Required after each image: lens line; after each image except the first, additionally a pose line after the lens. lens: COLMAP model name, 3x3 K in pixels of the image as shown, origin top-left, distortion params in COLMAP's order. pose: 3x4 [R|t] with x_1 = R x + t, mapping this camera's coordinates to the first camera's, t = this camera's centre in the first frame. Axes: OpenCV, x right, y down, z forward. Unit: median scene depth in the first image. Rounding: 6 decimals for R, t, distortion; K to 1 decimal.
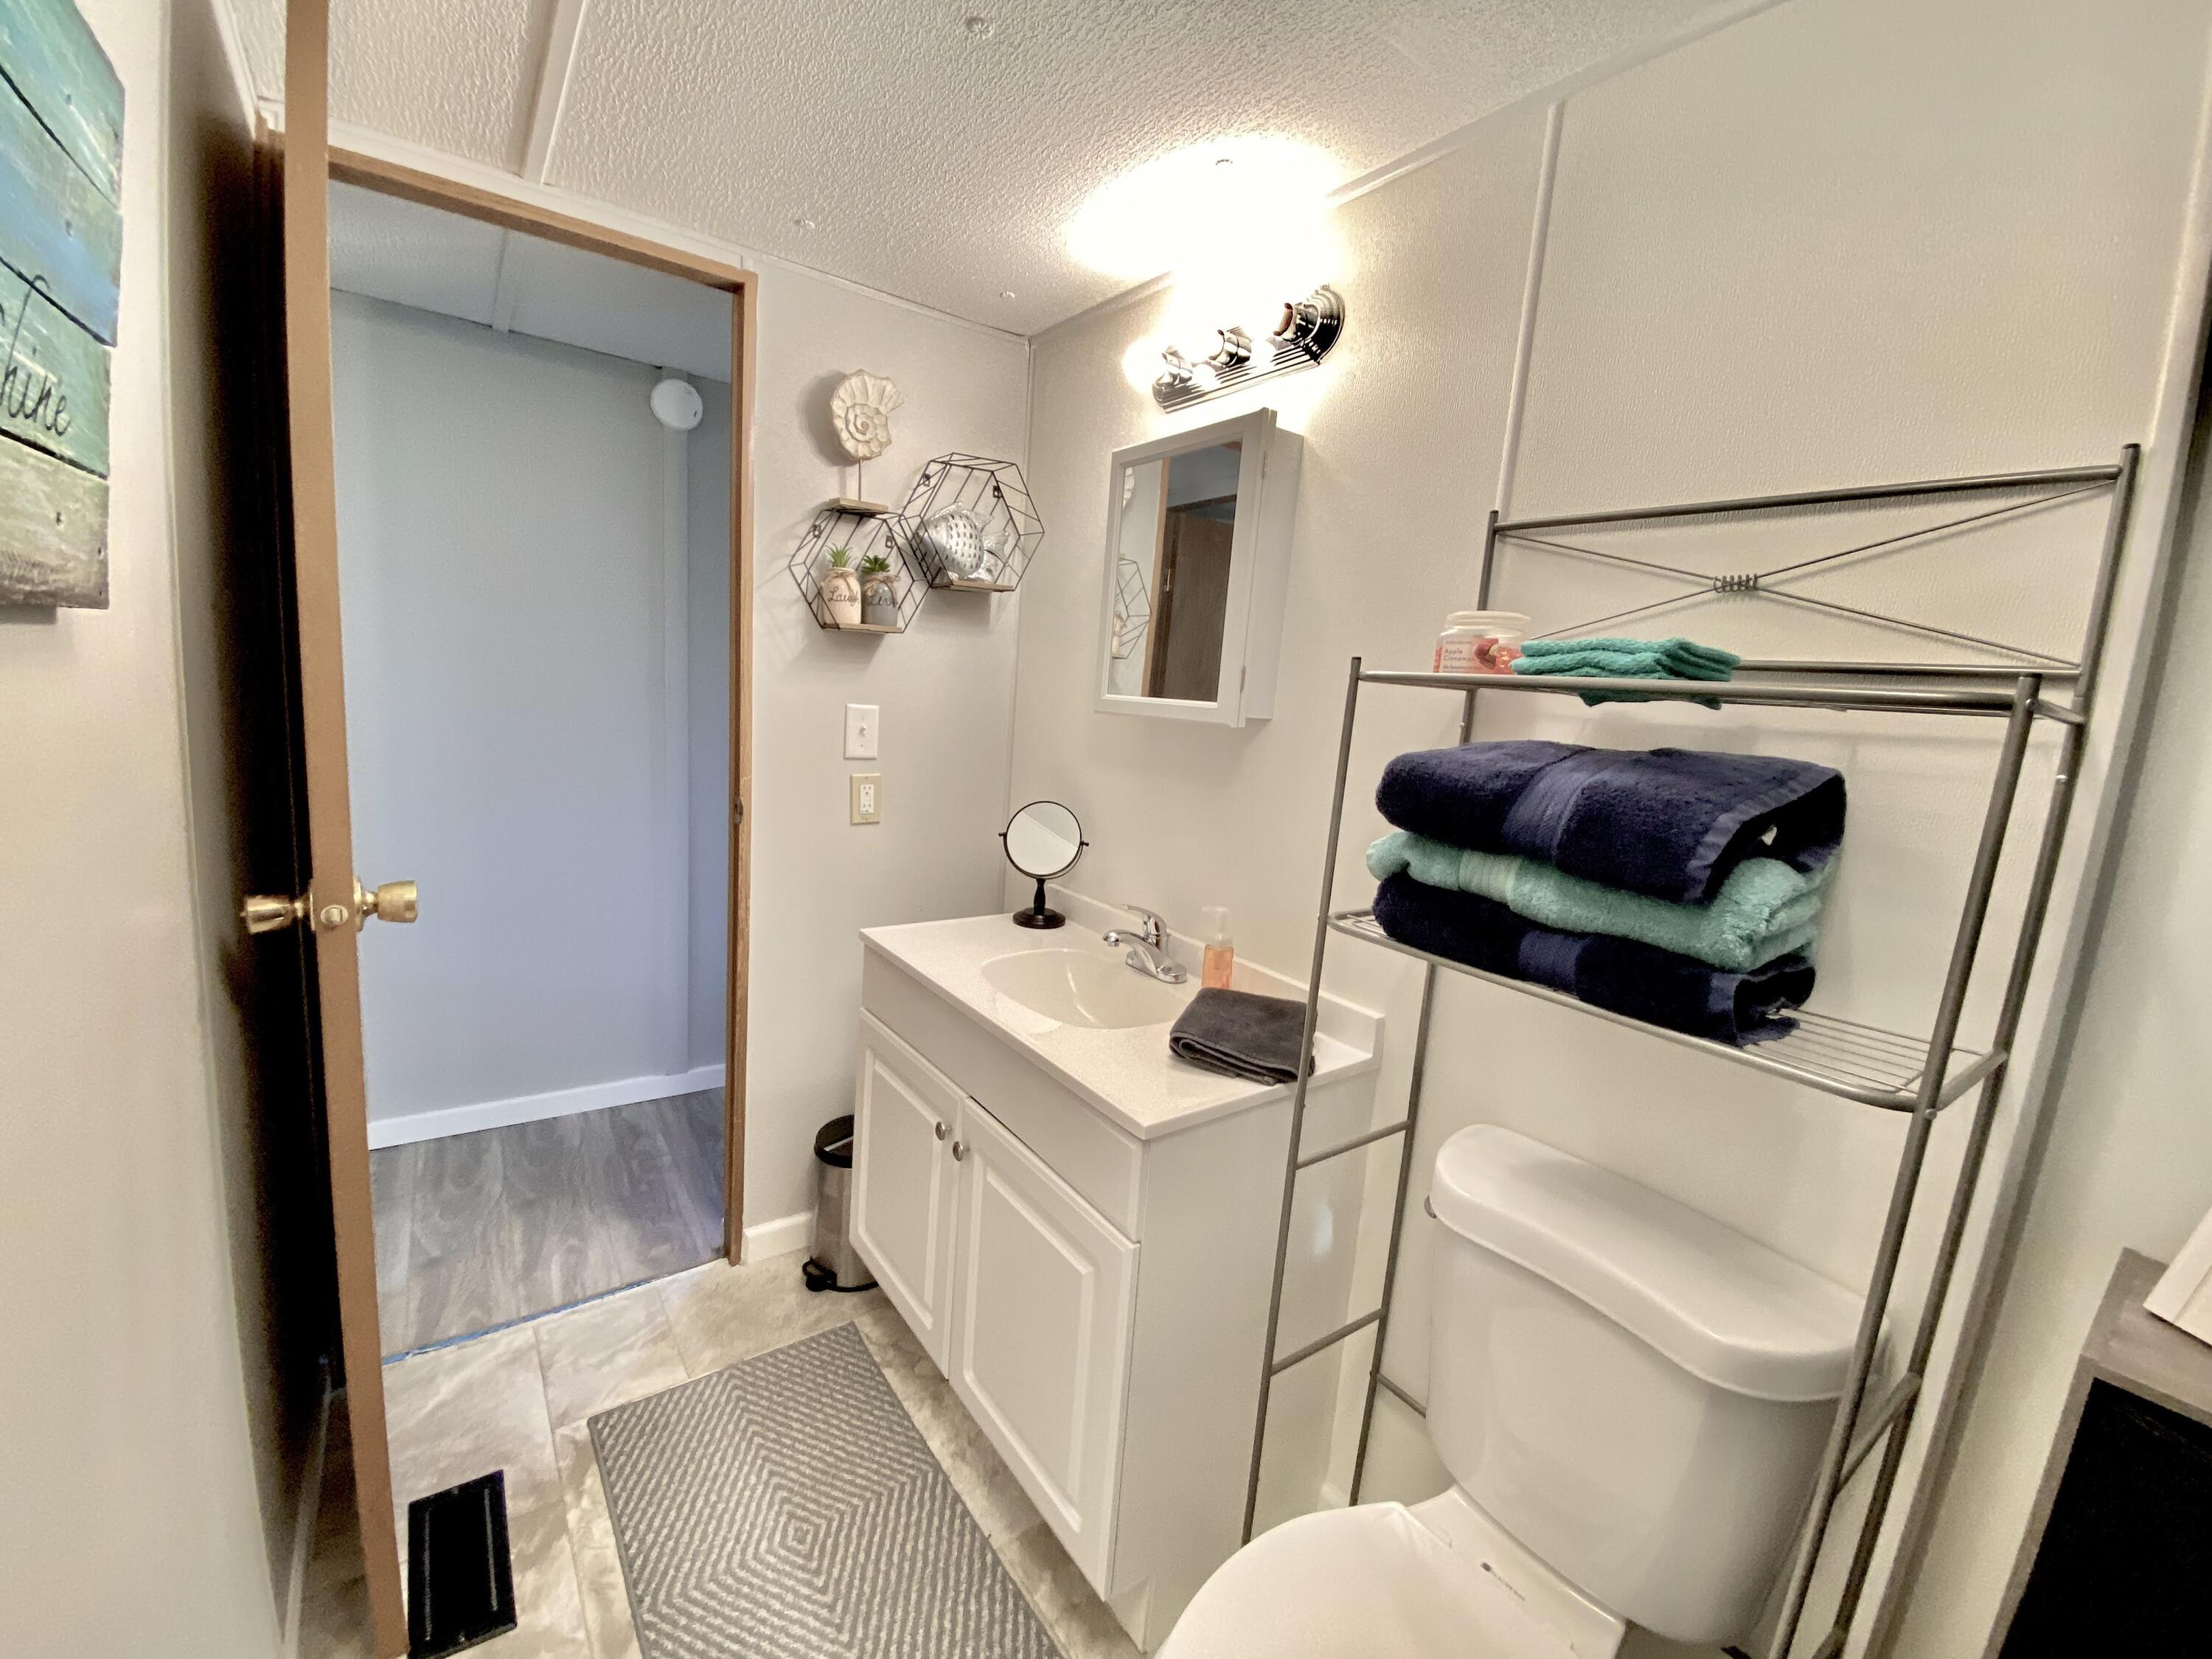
lens RADIAL K [[893.8, 0, 1106.0], [0, 893.8, 829.5], [0, 0, 1]] dist [-0.024206, -0.000099]
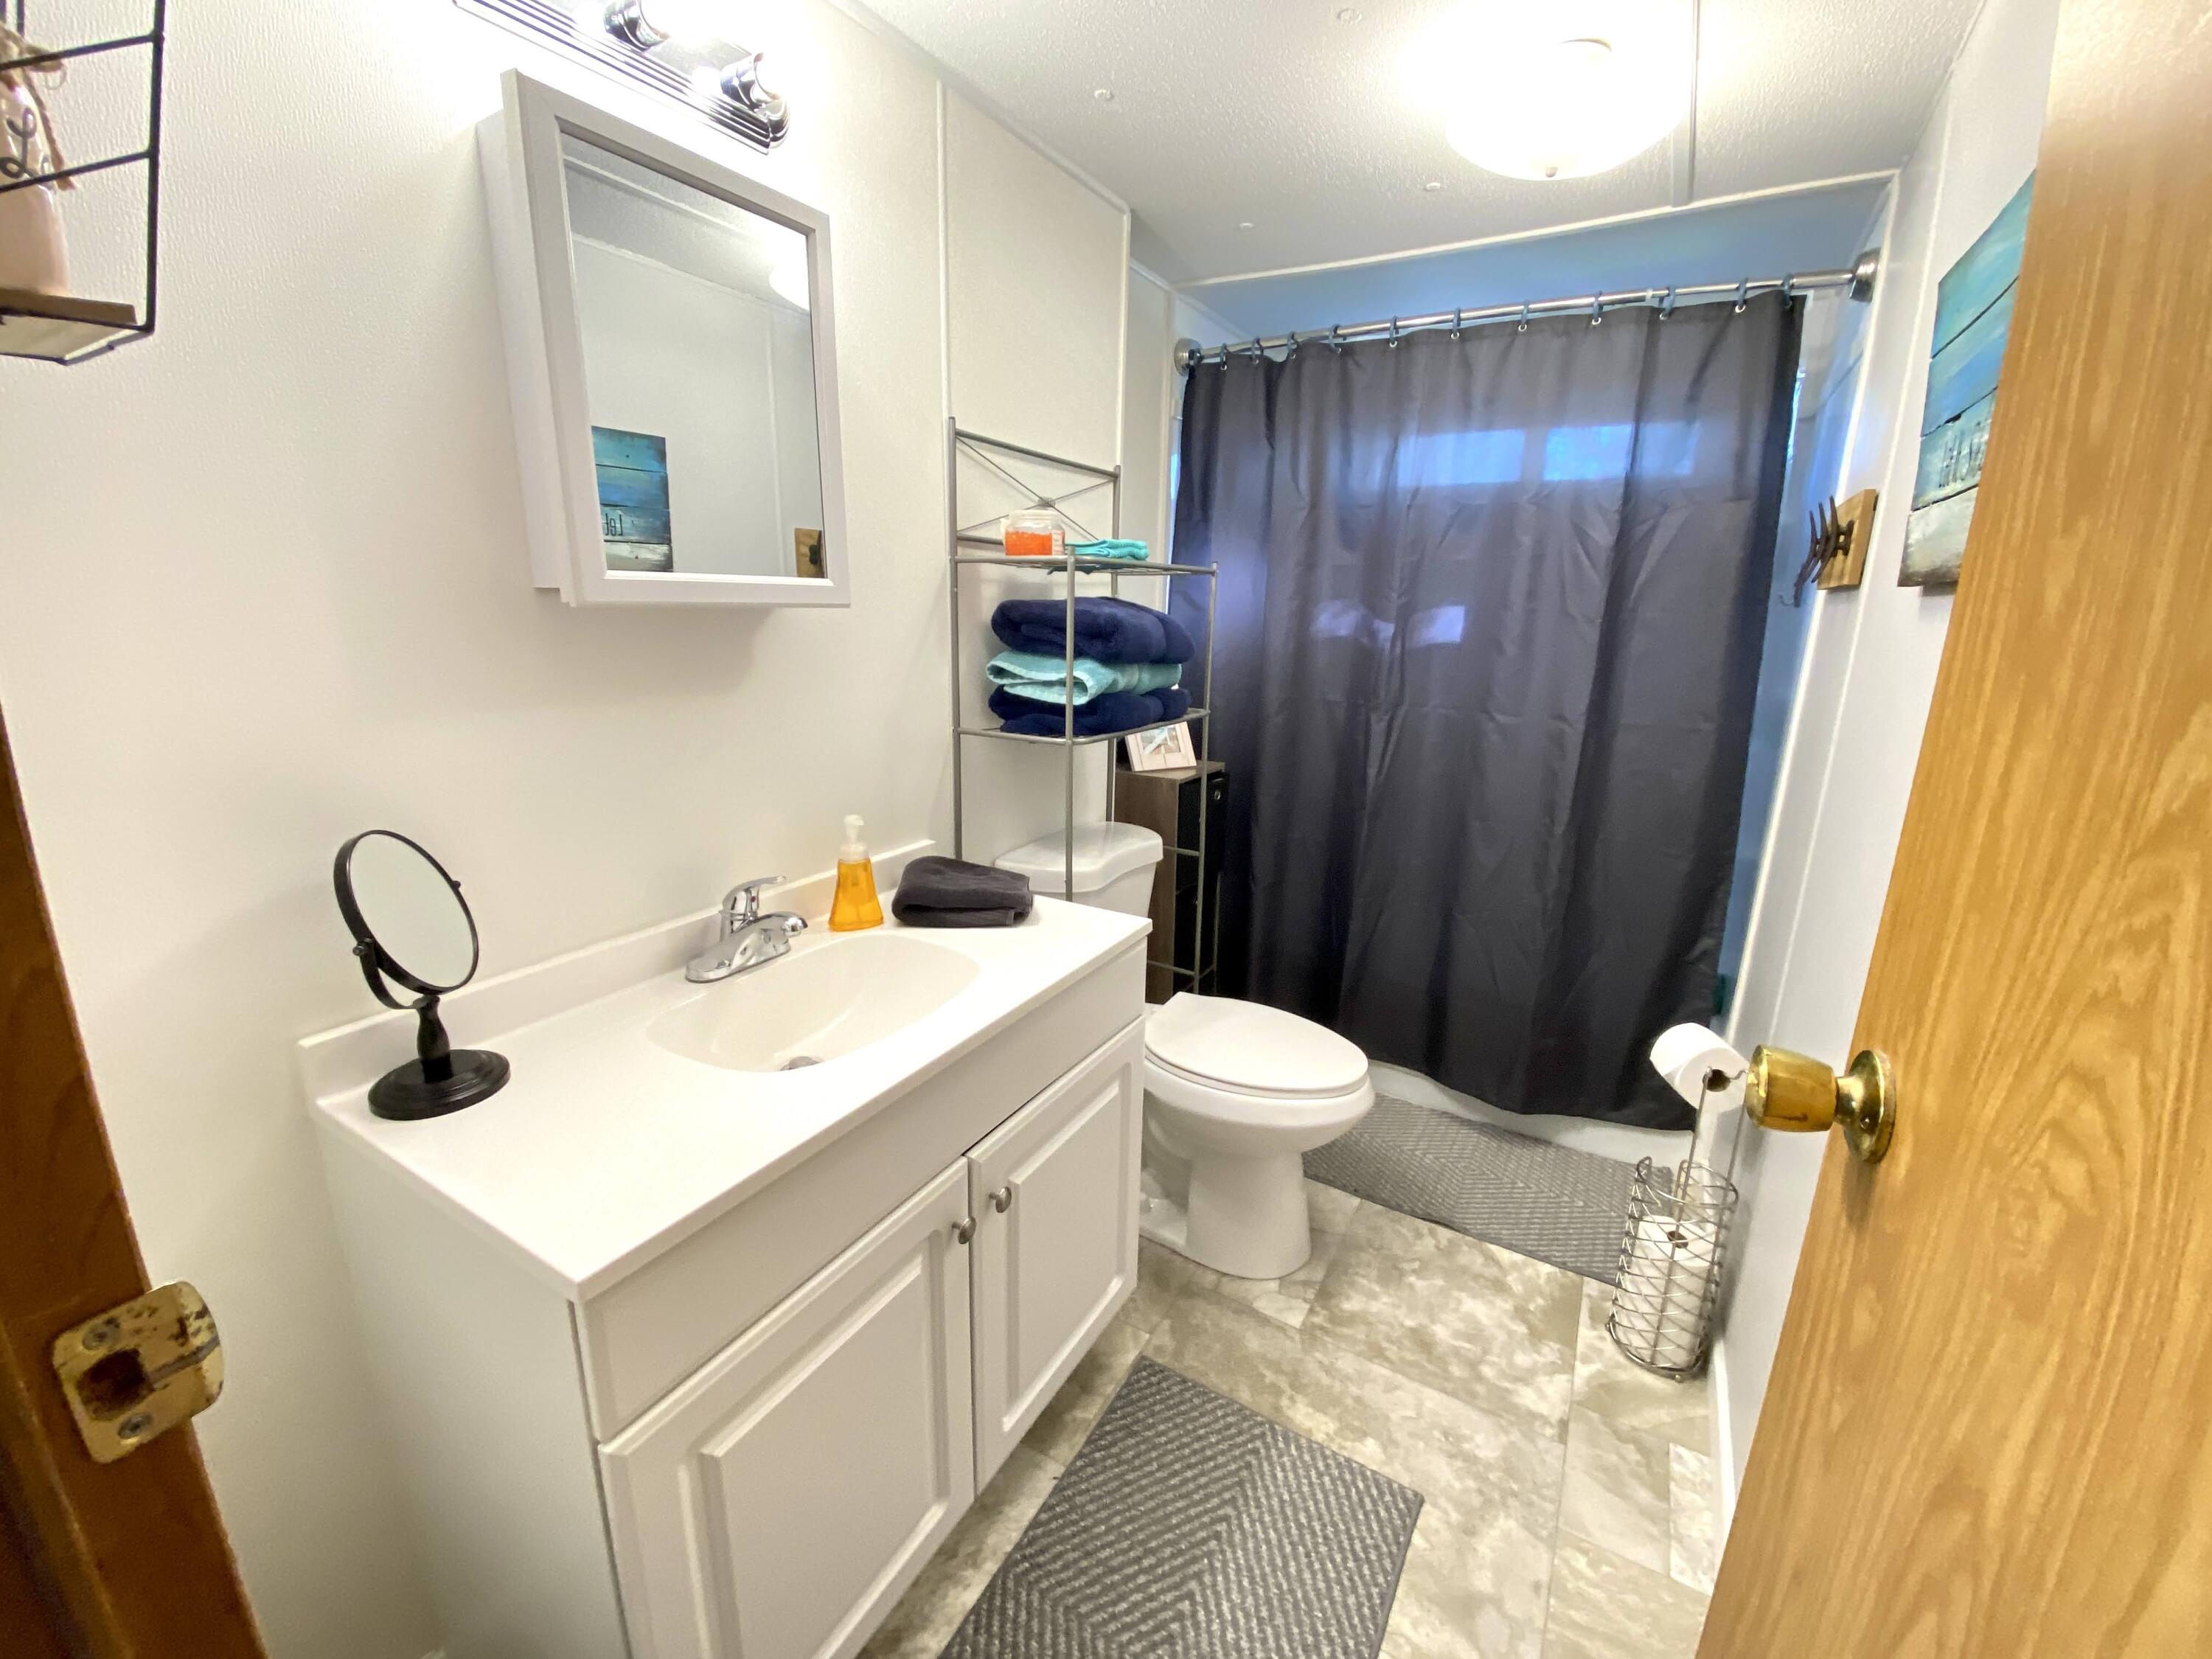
lens RADIAL K [[895.4, 0, 1106.0], [0, 895.4, 829.5], [0, 0, 1]] dist [0.000554, 0.000042]
pose [[-0.386541, -0.308021, 0.869315, -0.843568], [0.091777, 0.925055, 0.368580, -0.230858], [-0.917694, 0.222255, -0.329303, 1.188440]]
